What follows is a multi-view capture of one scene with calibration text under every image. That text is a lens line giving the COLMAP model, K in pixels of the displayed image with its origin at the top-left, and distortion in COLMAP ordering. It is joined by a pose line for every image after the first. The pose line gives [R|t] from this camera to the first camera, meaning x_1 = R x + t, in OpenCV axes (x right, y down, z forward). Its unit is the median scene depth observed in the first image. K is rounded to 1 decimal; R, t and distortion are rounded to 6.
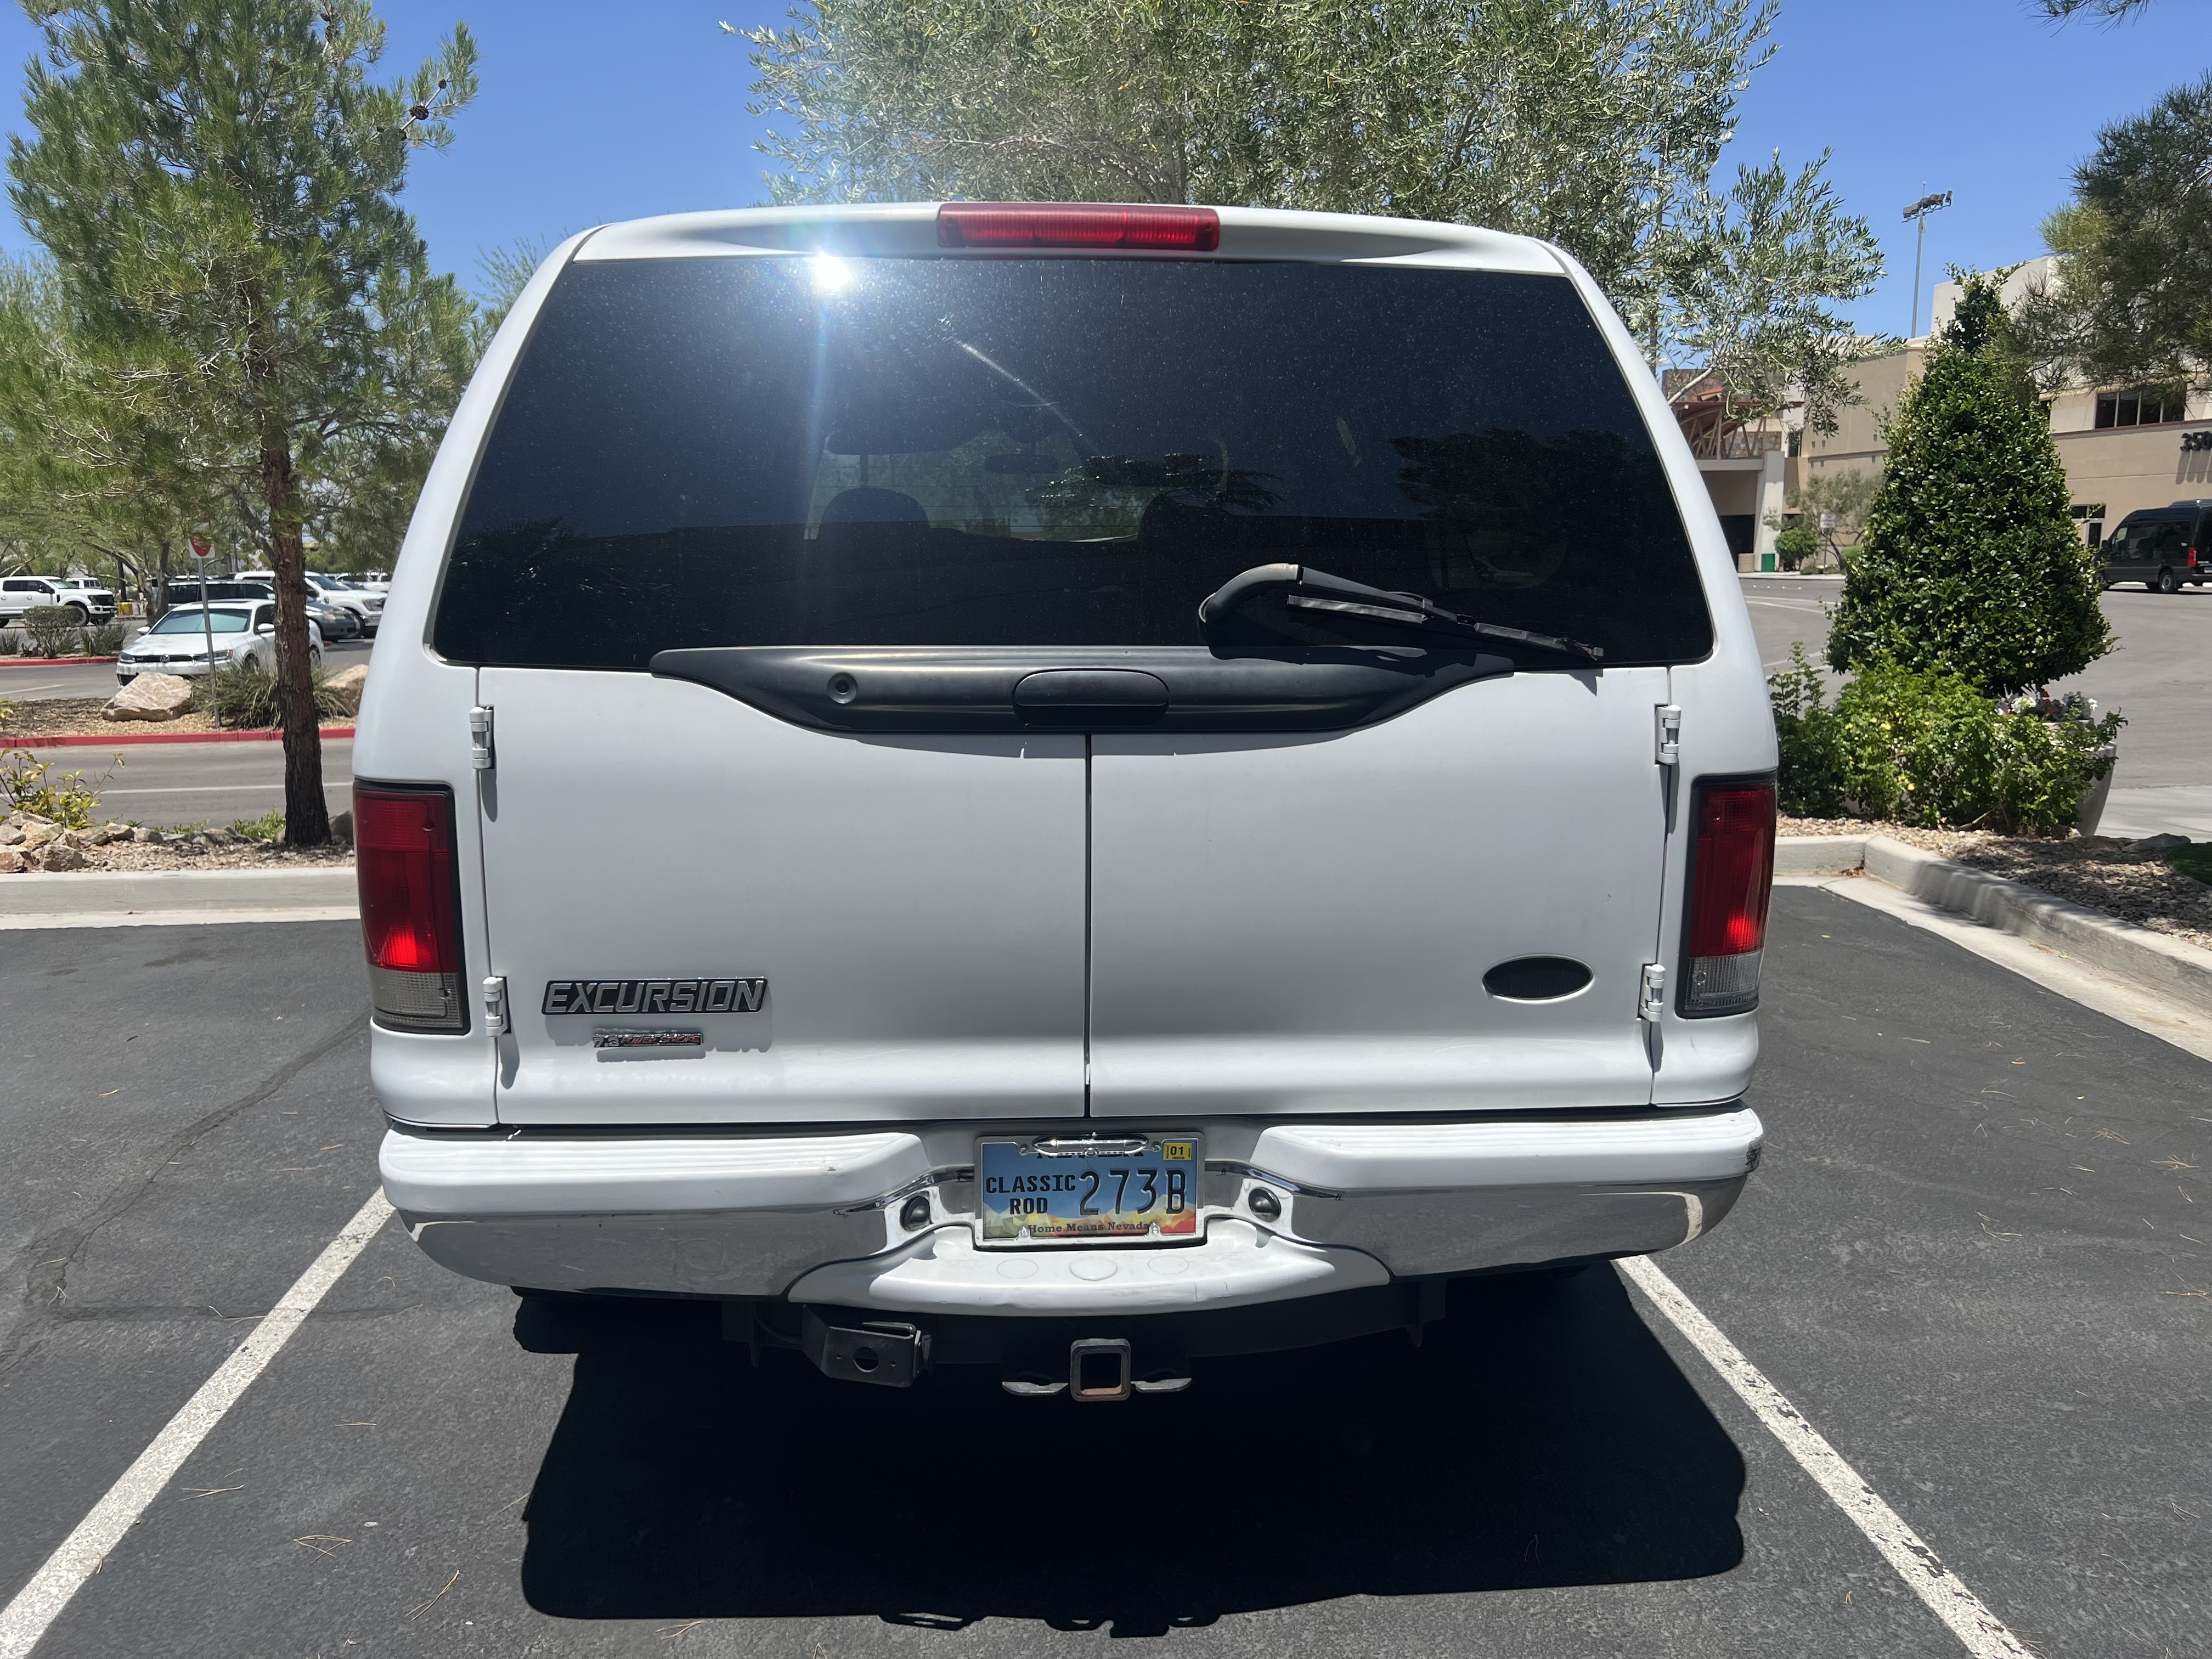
lens RADIAL K [[1705.1, 0, 1106.0], [0, 1705.1, 829.5], [0, 0, 1]] dist [0.006034, 0.001789]
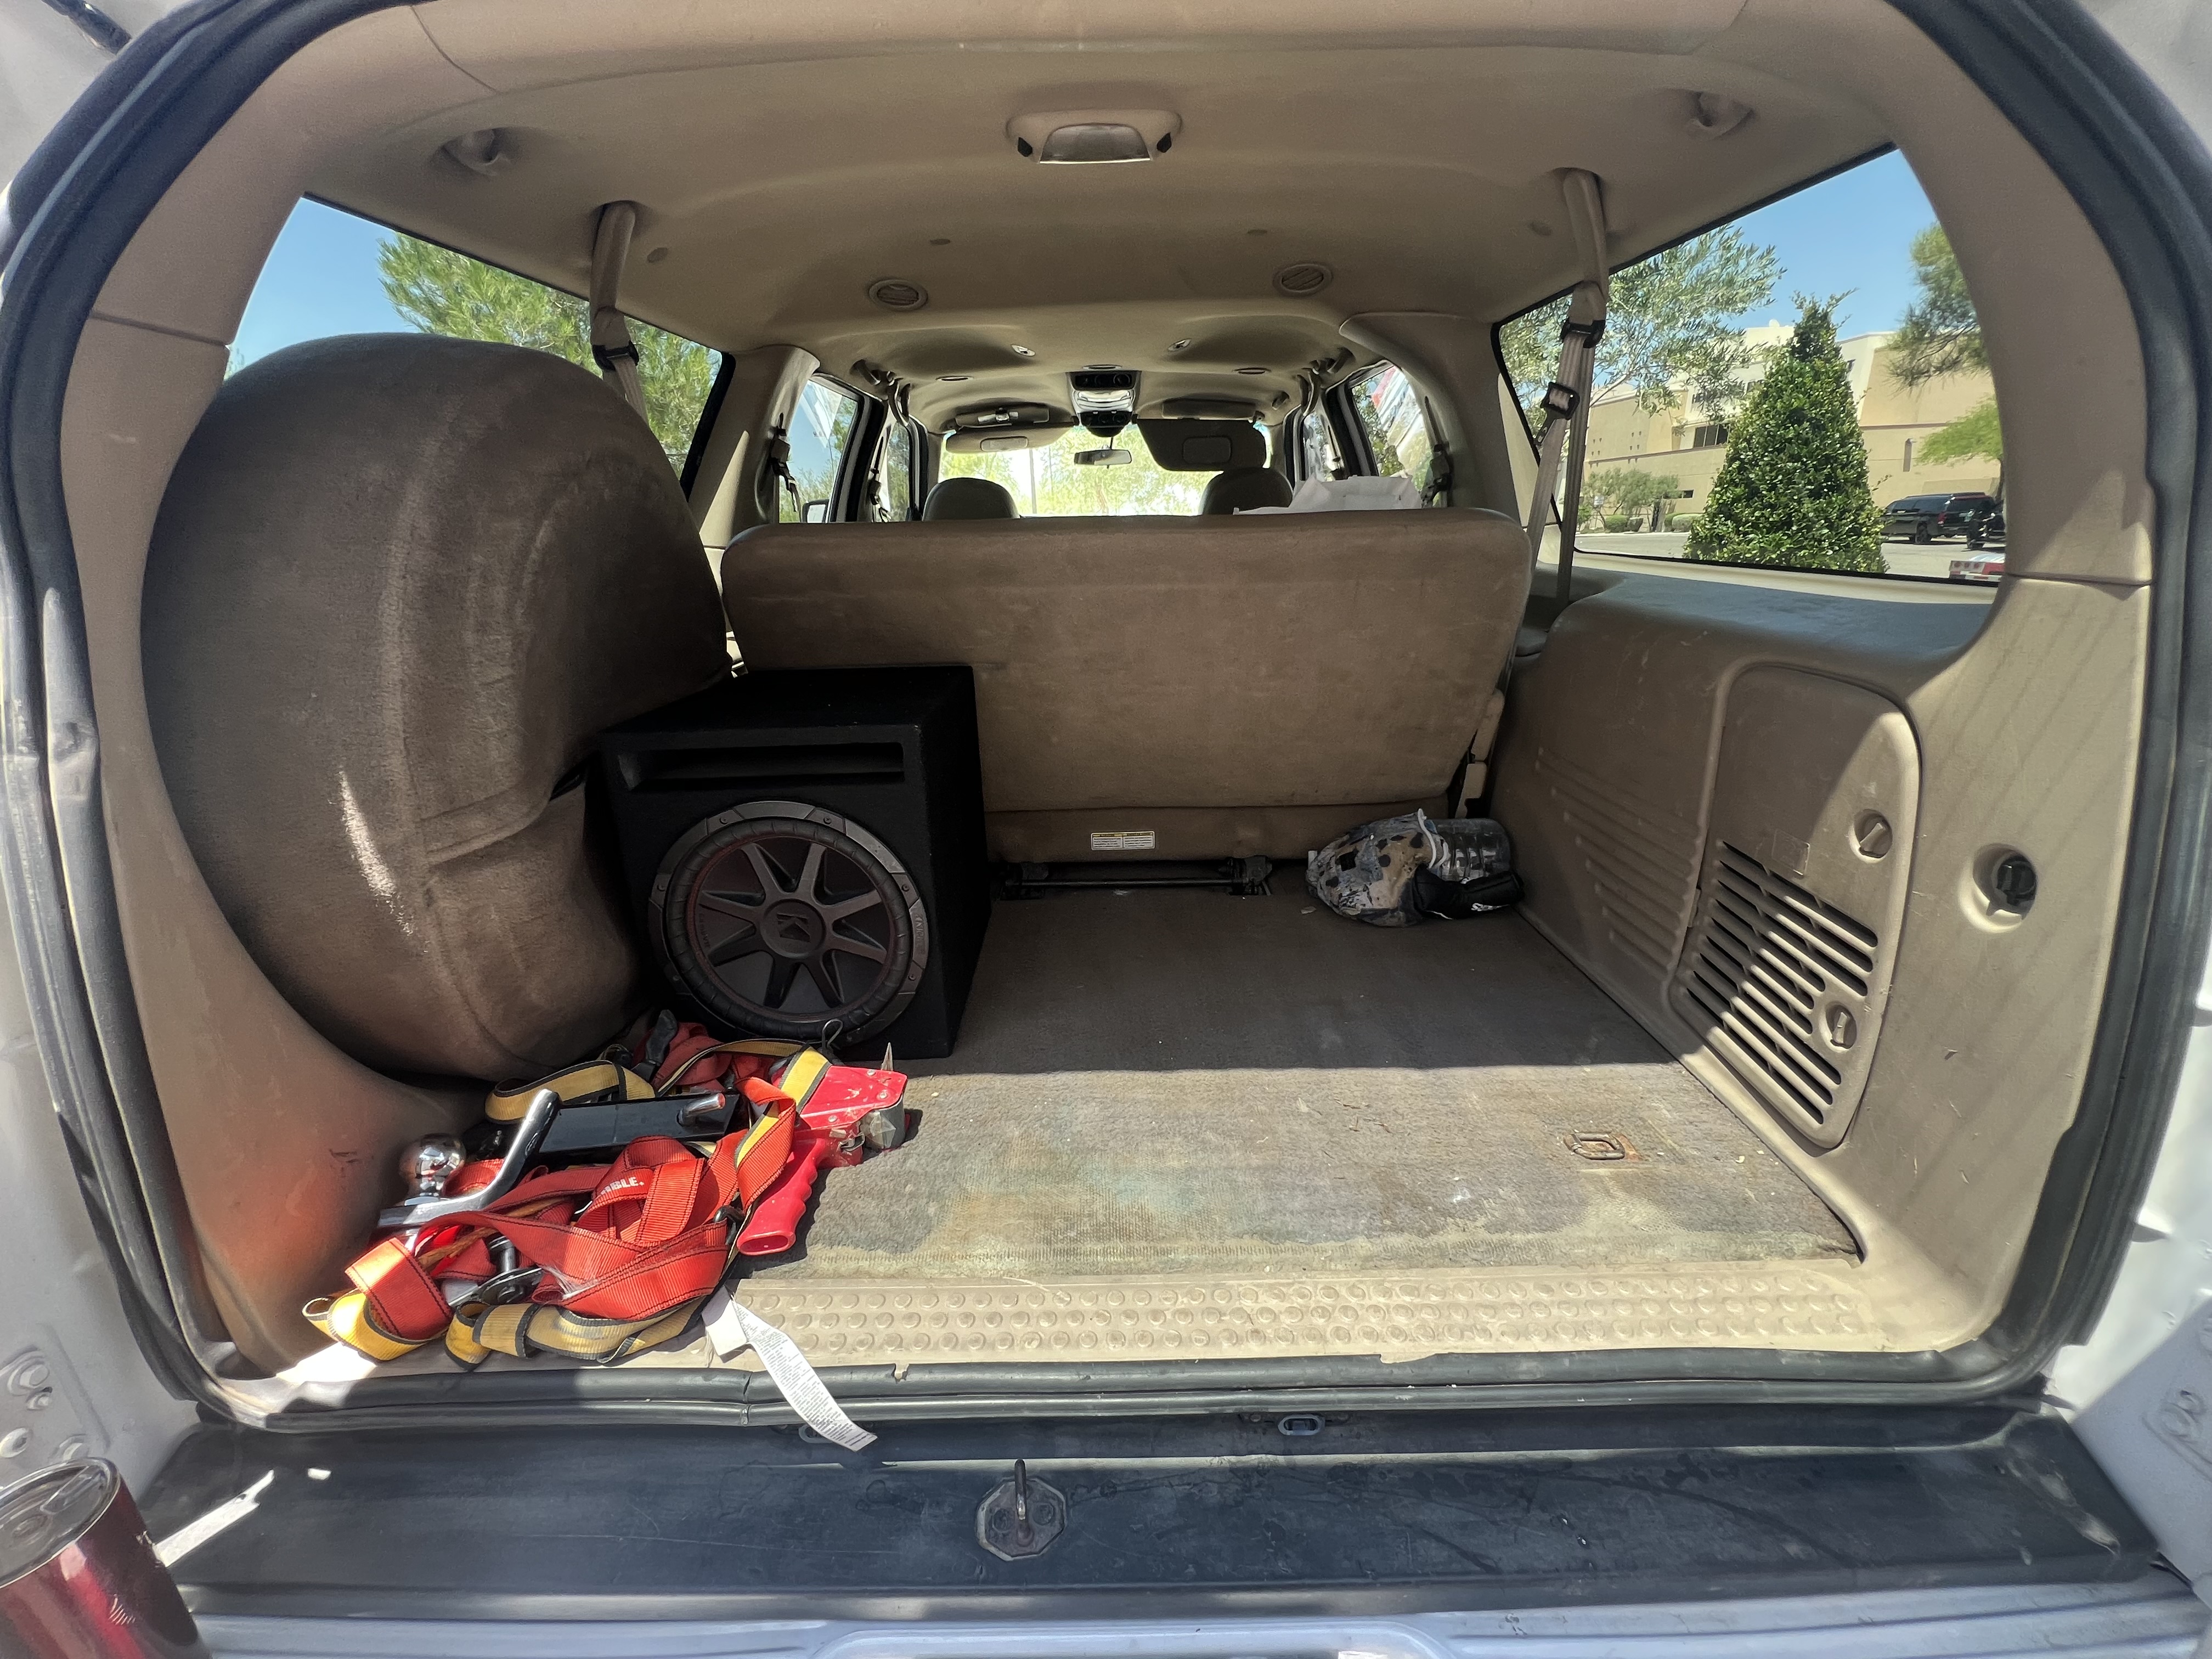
lens RADIAL K [[883.0, 0, 1106.0], [0, 883.0, 829.5], [0, 0, 1]] dist [-0.000669, -0.000509]
pose [[0.997148, -0.002382, -0.075433, 0.000285], [0.014659, 0.986581, 0.162613, -0.033137], [0.074033, -0.163255, 0.983802, 0.203873]]
